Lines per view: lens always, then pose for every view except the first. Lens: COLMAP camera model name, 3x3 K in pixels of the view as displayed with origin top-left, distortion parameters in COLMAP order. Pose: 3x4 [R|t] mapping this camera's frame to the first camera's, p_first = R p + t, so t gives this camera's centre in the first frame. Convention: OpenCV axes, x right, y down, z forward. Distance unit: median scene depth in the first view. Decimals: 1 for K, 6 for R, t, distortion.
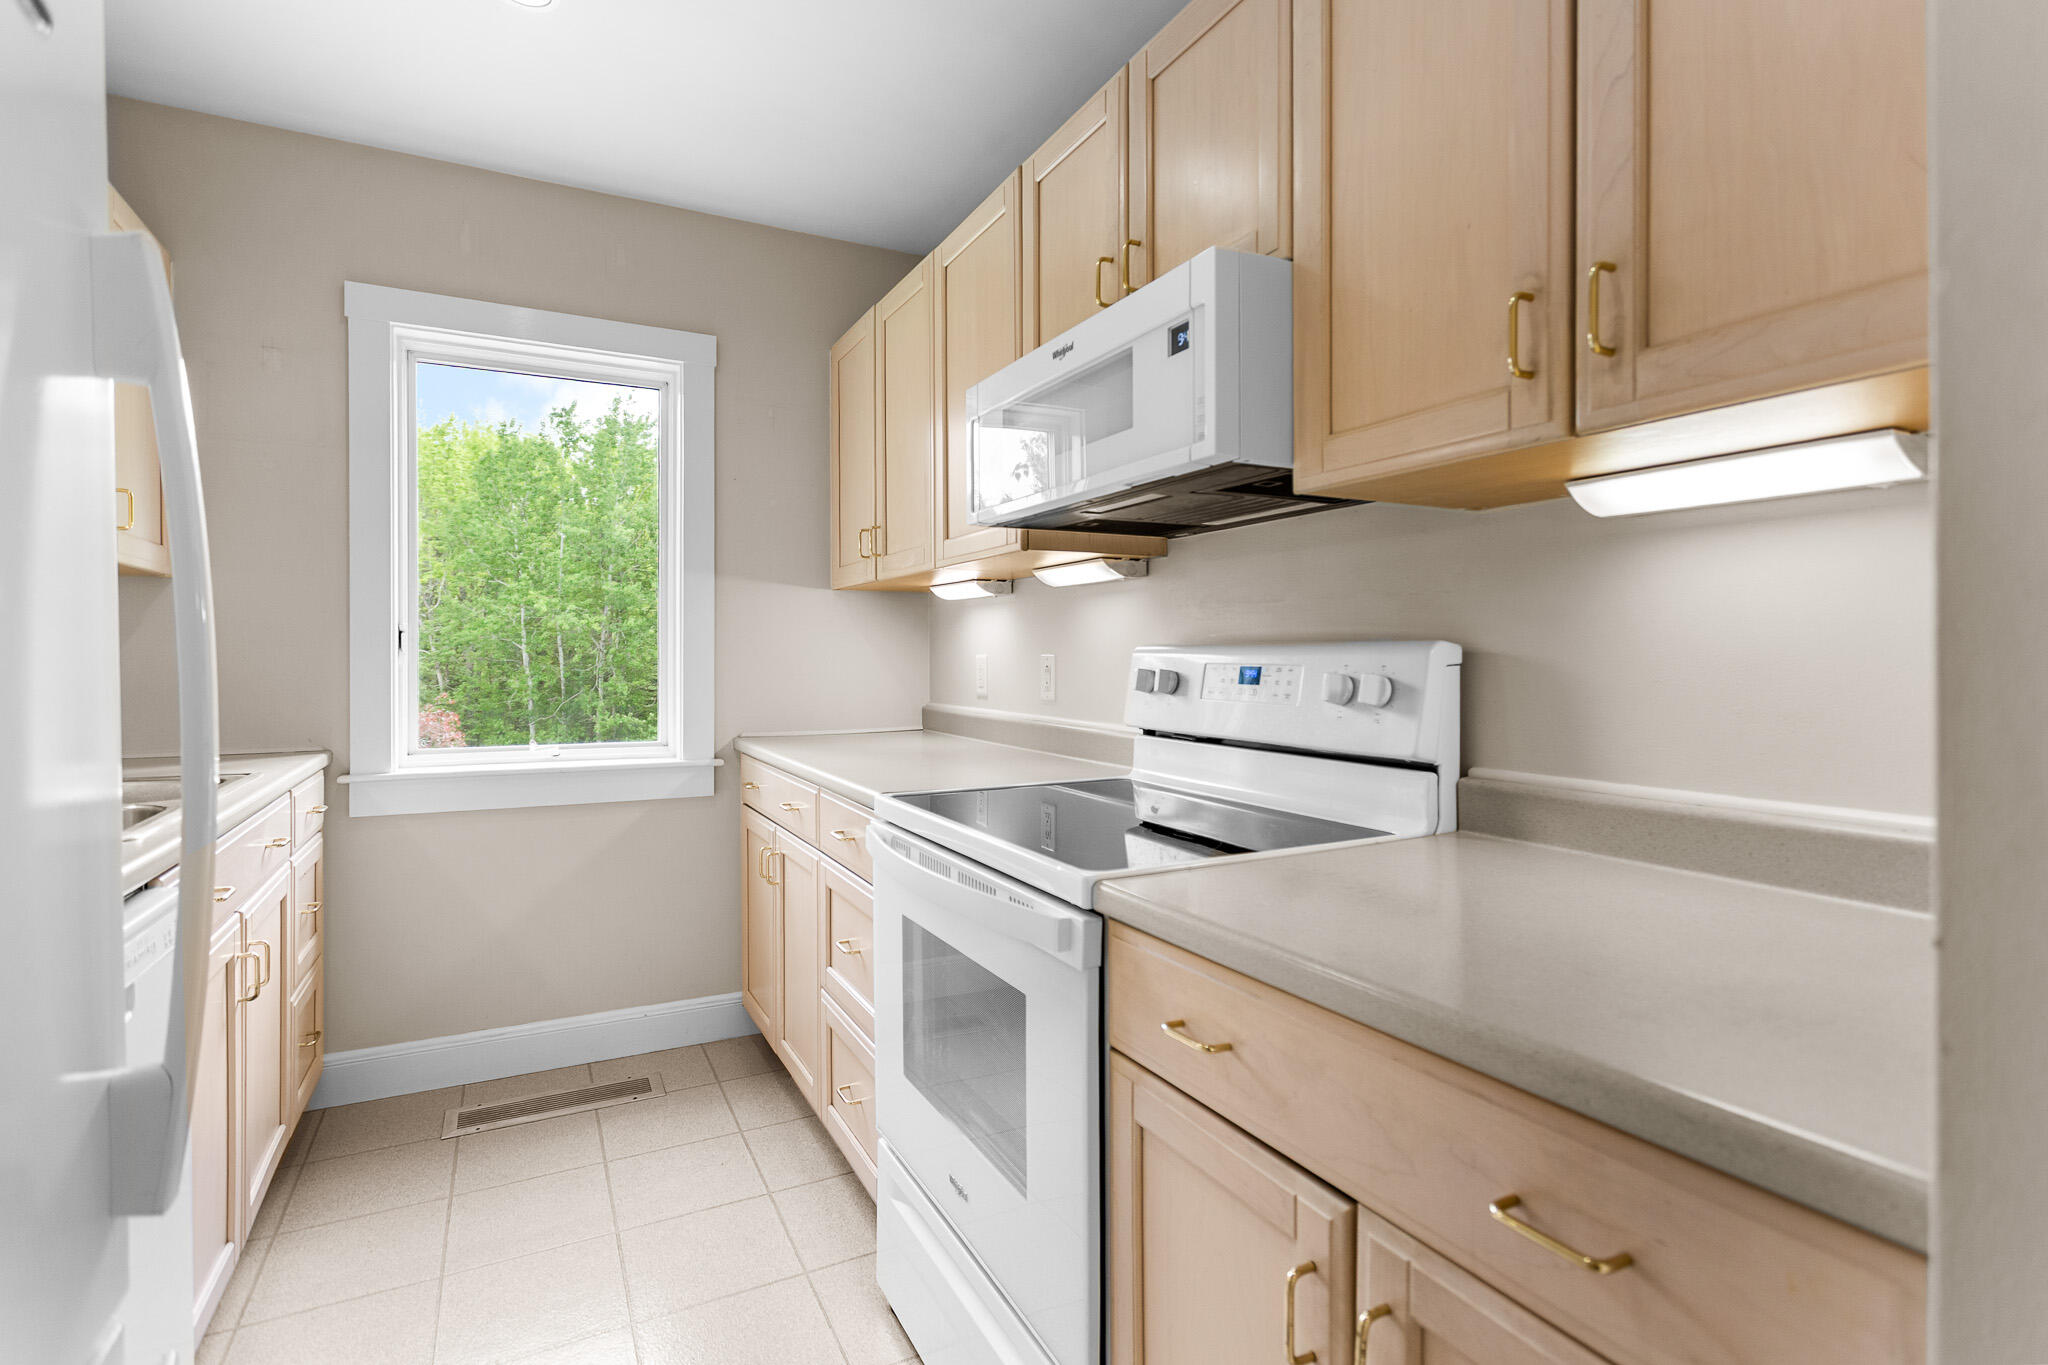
lens RADIAL K [[975.2, 0, 1045.9], [0, 975.2, 663.8], [0, 0, 1]] dist [0.005105, 0.001333]
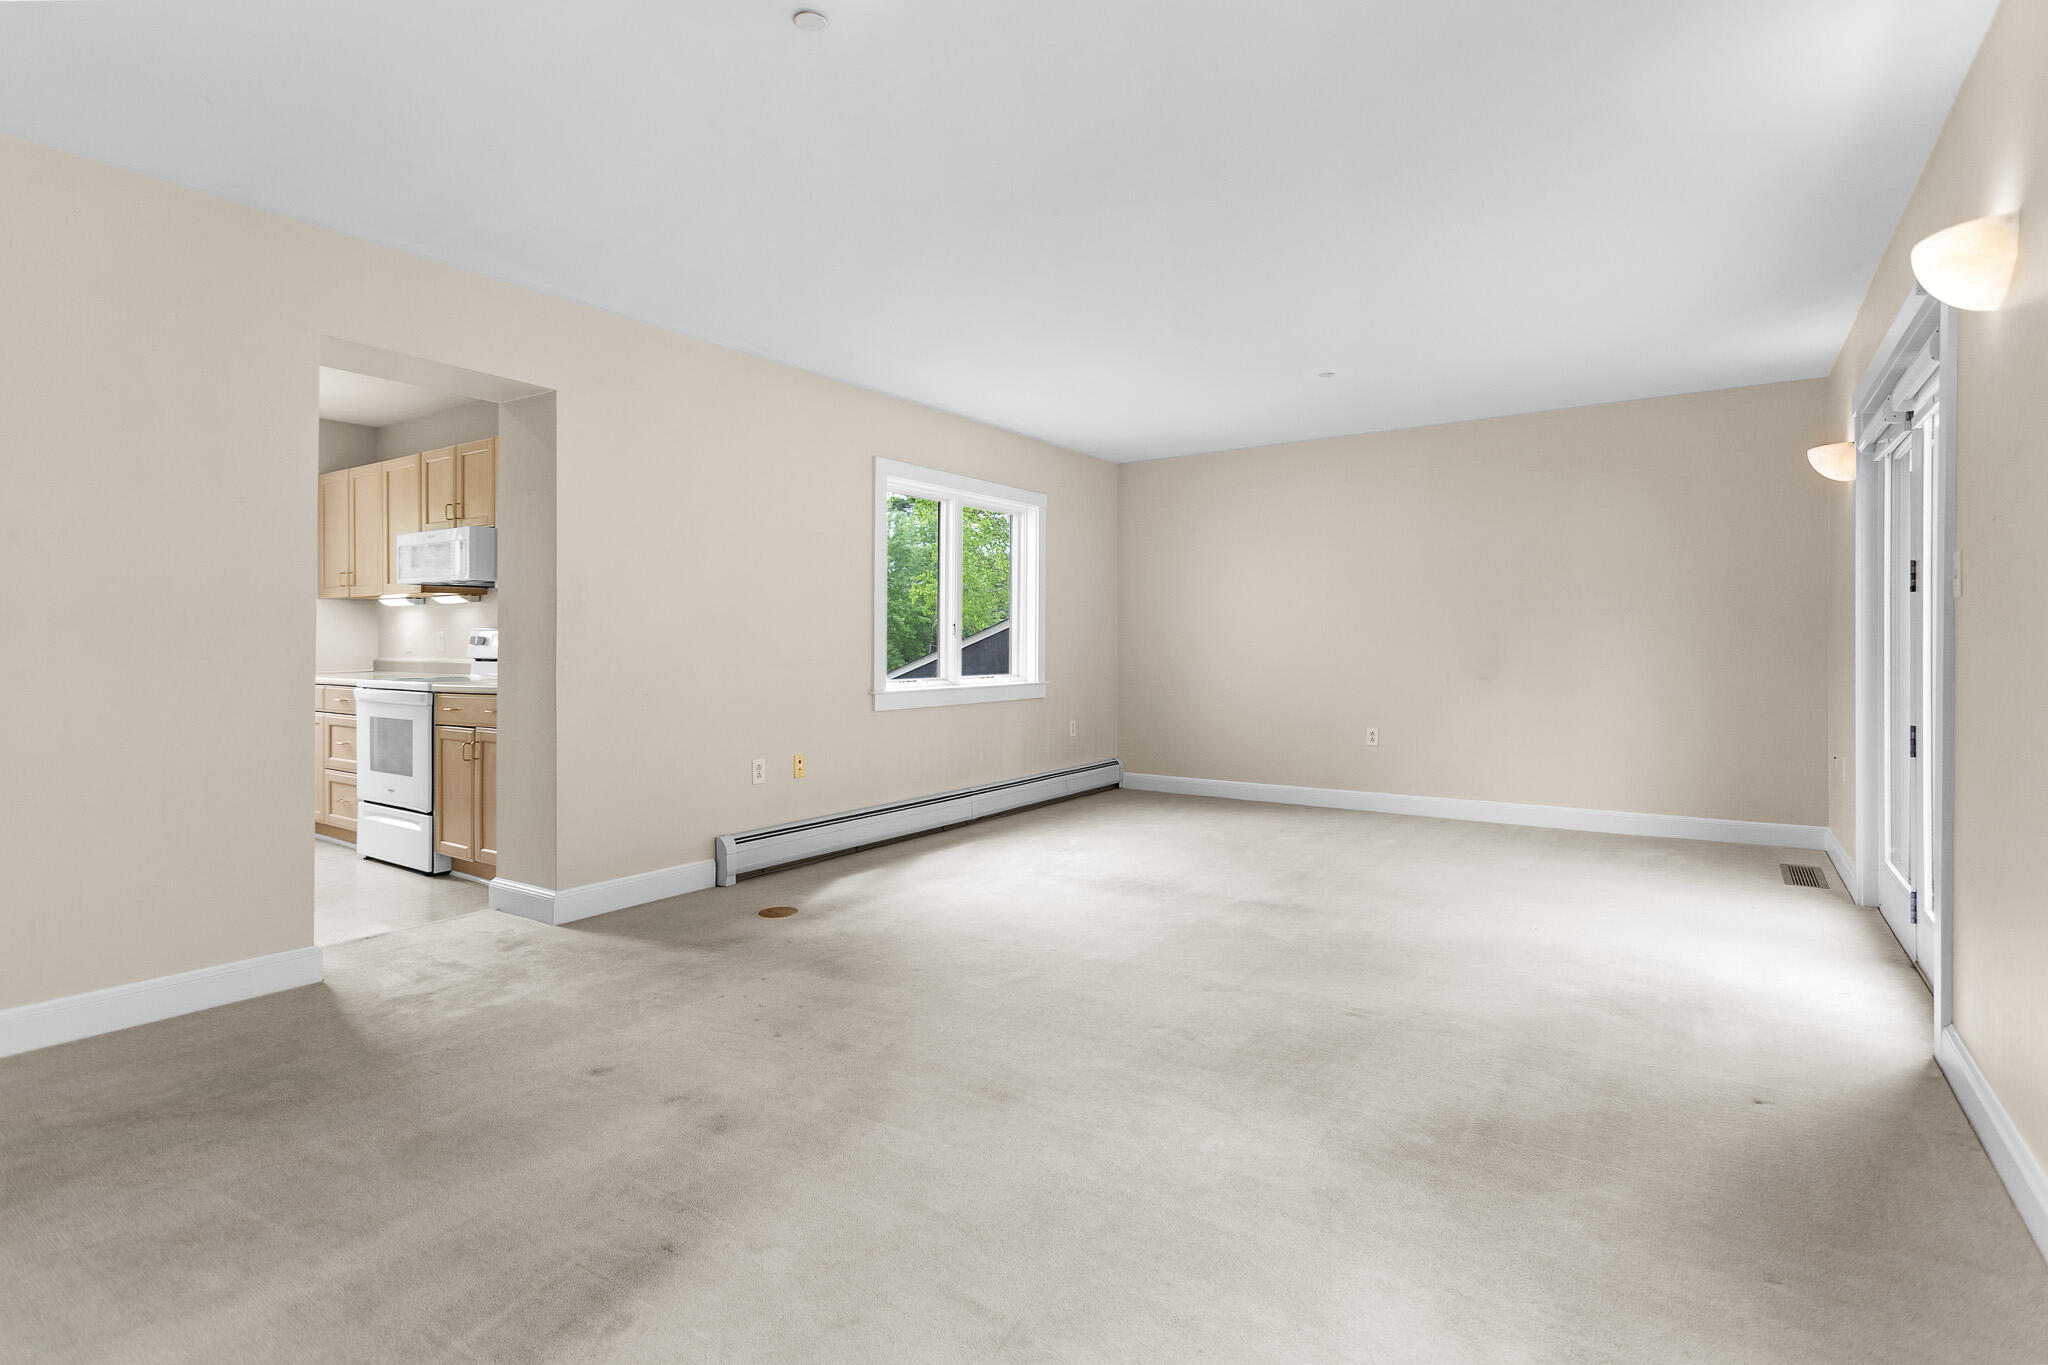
lens RADIAL K [[986.7, 0, 1026.5], [0, 986.7, 639.2], [0, 0, 1]] dist [0.001940, 0.001742]
pose [[0.890064, 0.001725, 0.455833, 0.140308], [0.003421, 0.999939, -0.010463, 0.030465], [-0.455824, 0.010872, 0.890004, -1.404801]]
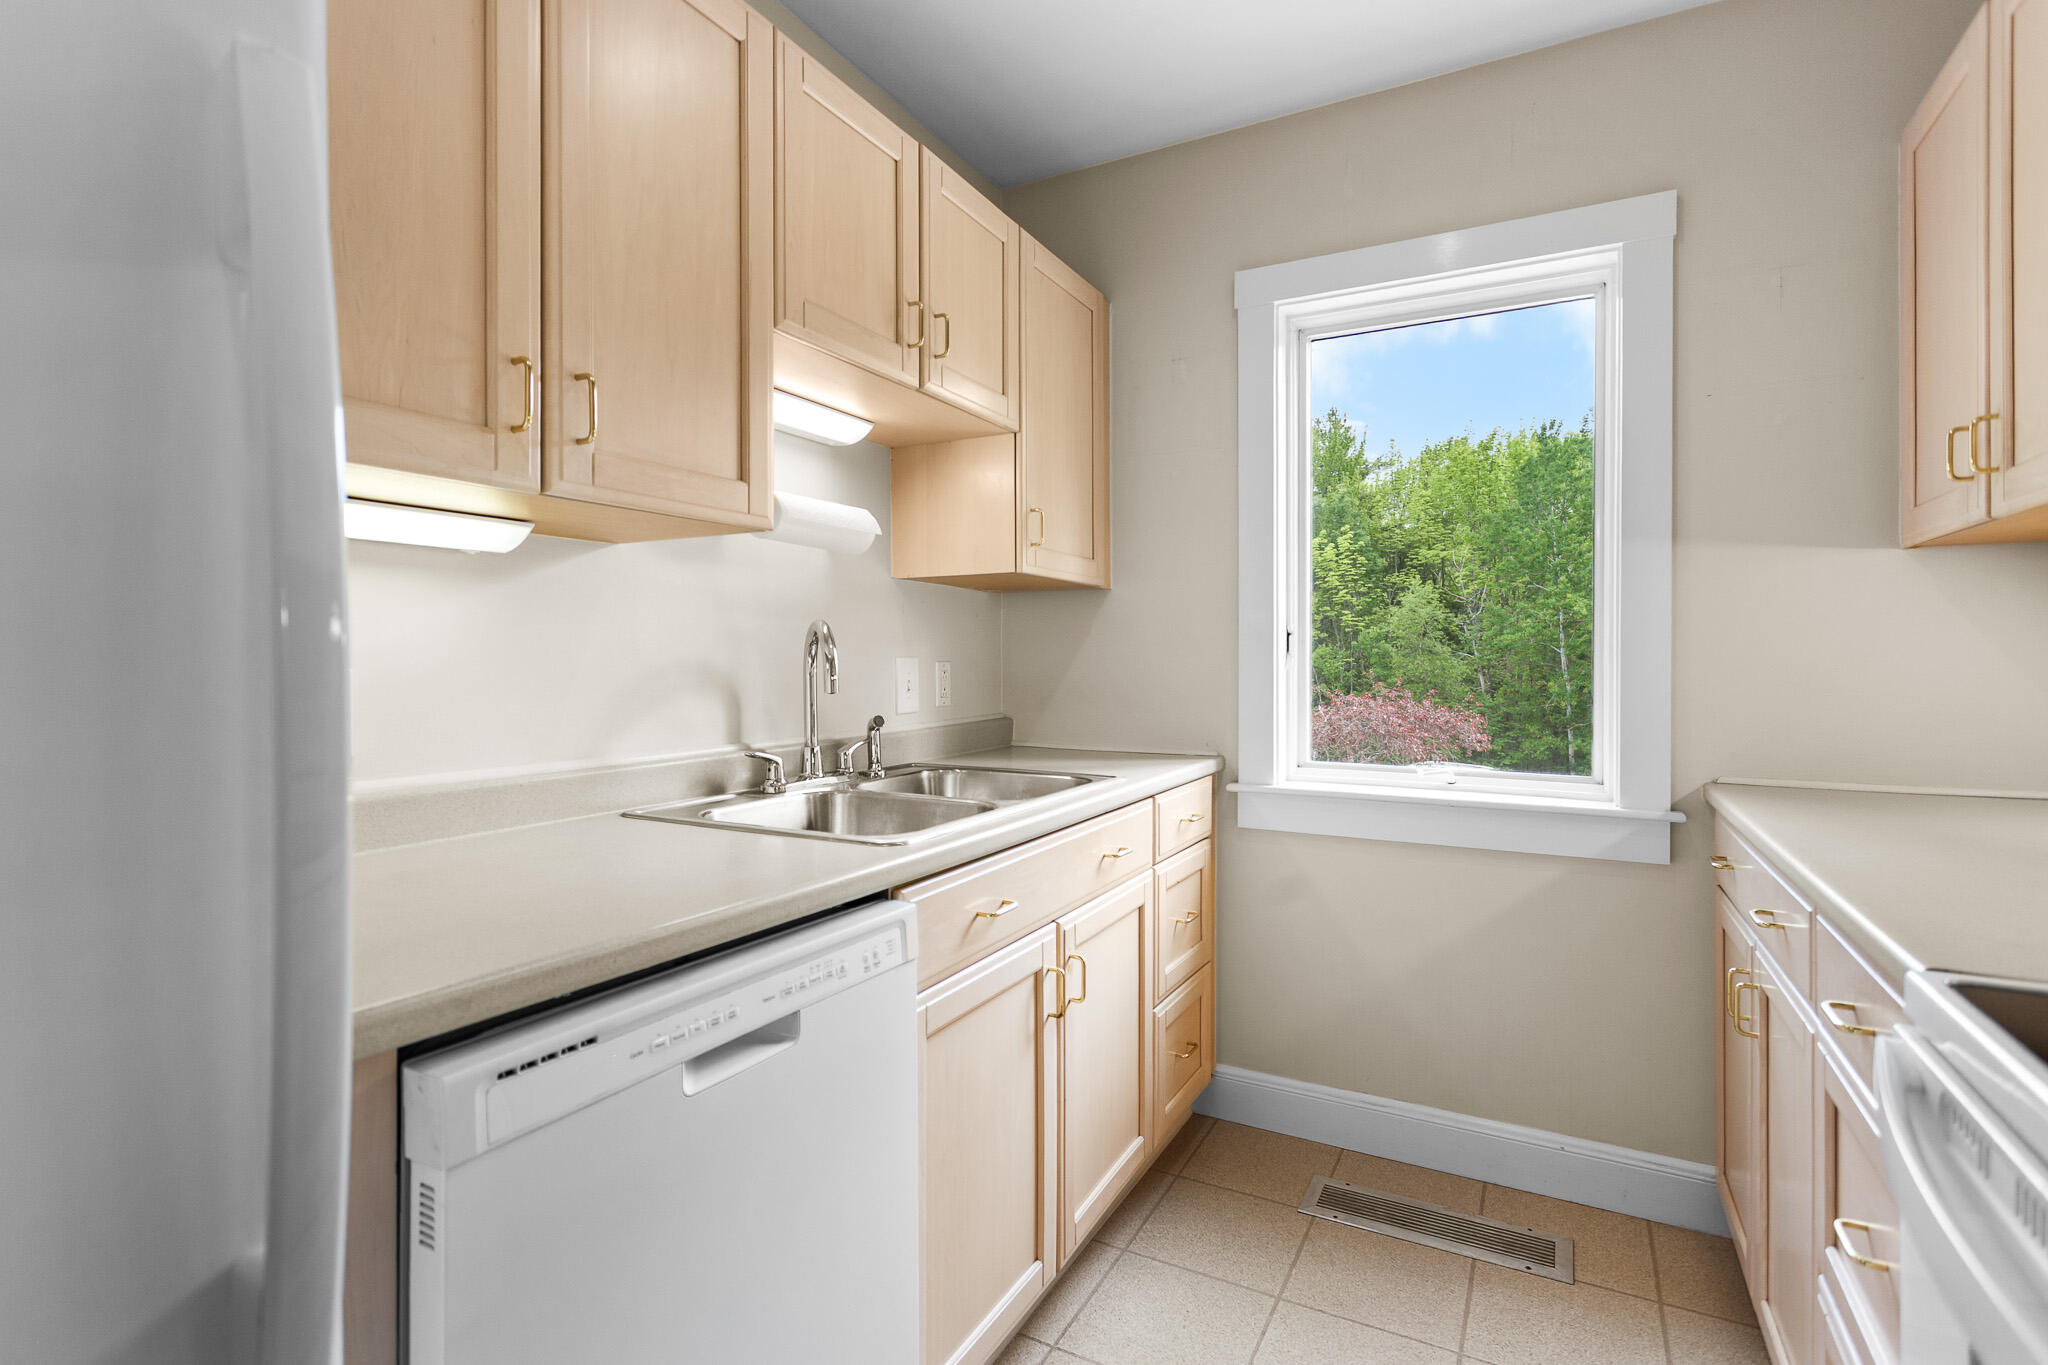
lens RADIAL K [[975.2, 0, 1045.9], [0, 975.2, 663.8], [0, 0, 1]] dist [0.005105, 0.001333]
pose [[0.551577, 0.004246, -0.834113, -0.010868], [-0.007675, 0.999971, 0.000015, -0.002367], [0.834089, 0.006394, 0.551593, 0.258851]]
